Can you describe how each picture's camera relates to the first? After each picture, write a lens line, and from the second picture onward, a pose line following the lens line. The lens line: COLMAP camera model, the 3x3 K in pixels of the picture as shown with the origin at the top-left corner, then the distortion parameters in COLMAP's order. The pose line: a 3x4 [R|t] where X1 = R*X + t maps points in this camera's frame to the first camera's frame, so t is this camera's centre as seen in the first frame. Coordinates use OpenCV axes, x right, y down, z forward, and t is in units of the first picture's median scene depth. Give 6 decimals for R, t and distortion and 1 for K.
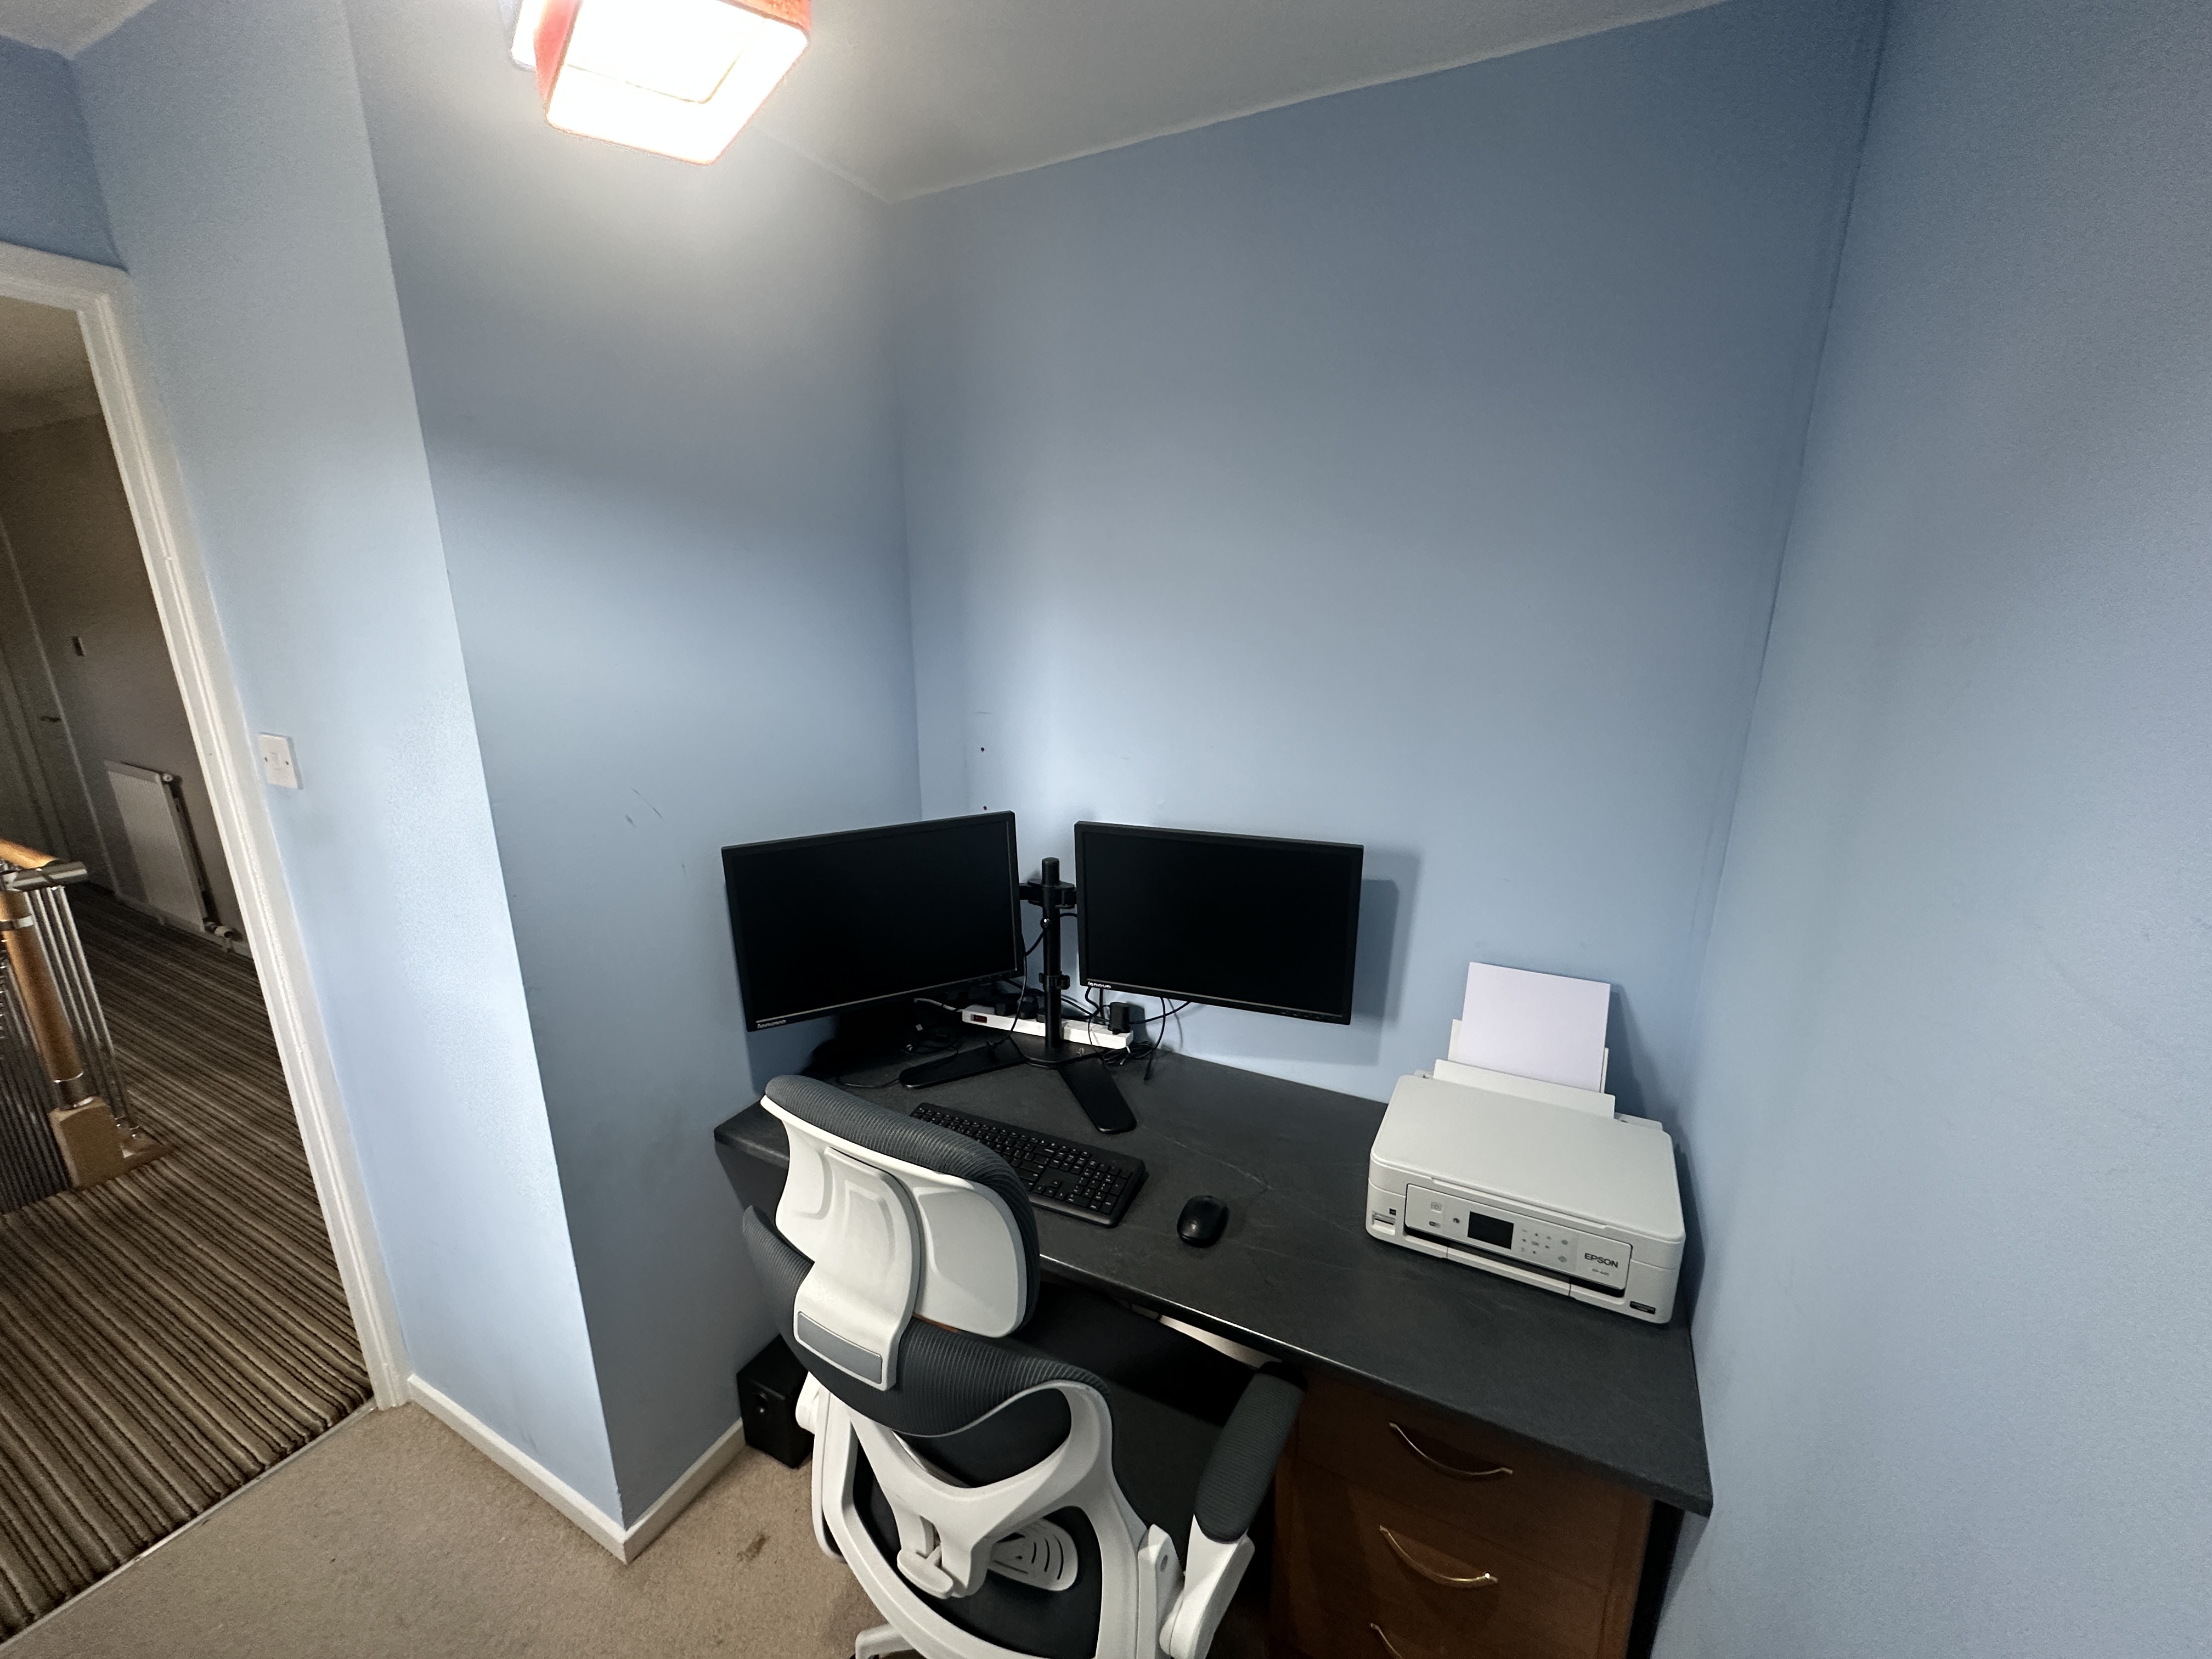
lens RADIAL K [[883.3, 0, 1111.8], [0, 883.3, 837.9], [0, 0, 1]] dist [-0.009280, 0.001342]
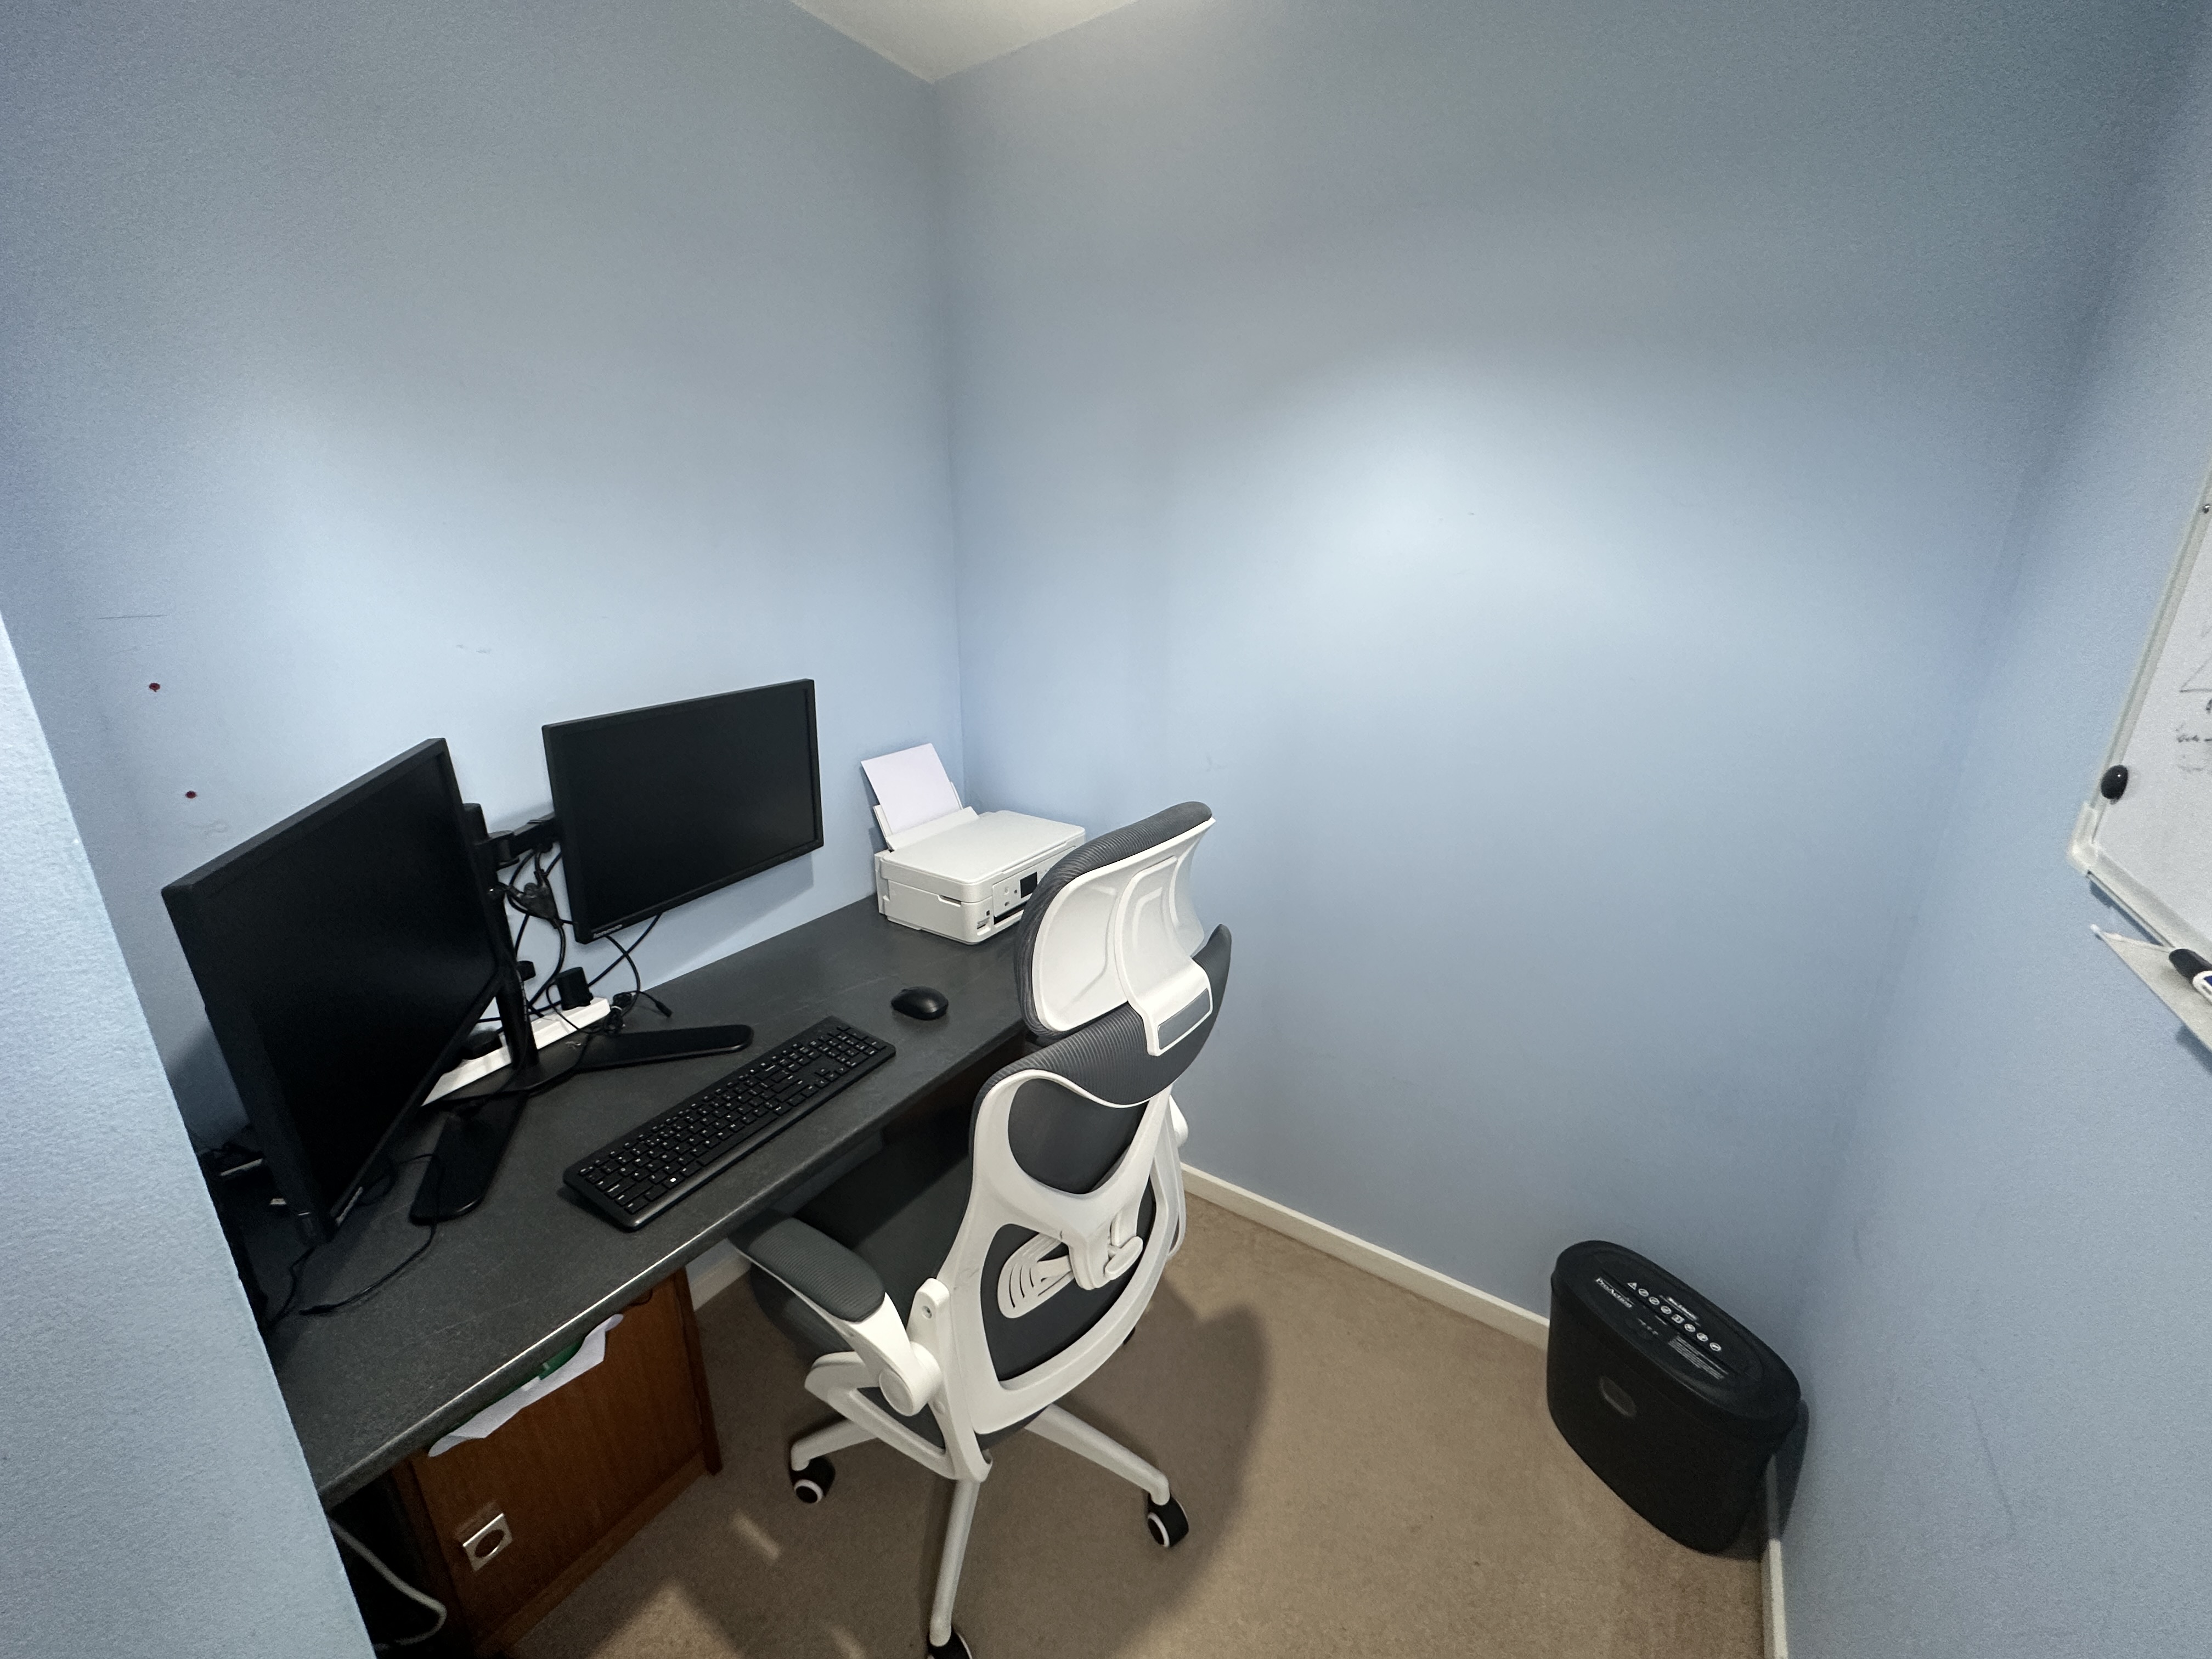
lens RADIAL K [[883.3, 0, 1113.5], [0, 883.3, 829.4], [0, 0, 1]] dist [-0.009280, 0.001342]
pose [[0.106662, -0.308661, 0.945173, -0.738912], [0.254221, 0.927465, 0.274190, -0.028122], [-0.961247, 0.211037, 0.177393, 0.407737]]
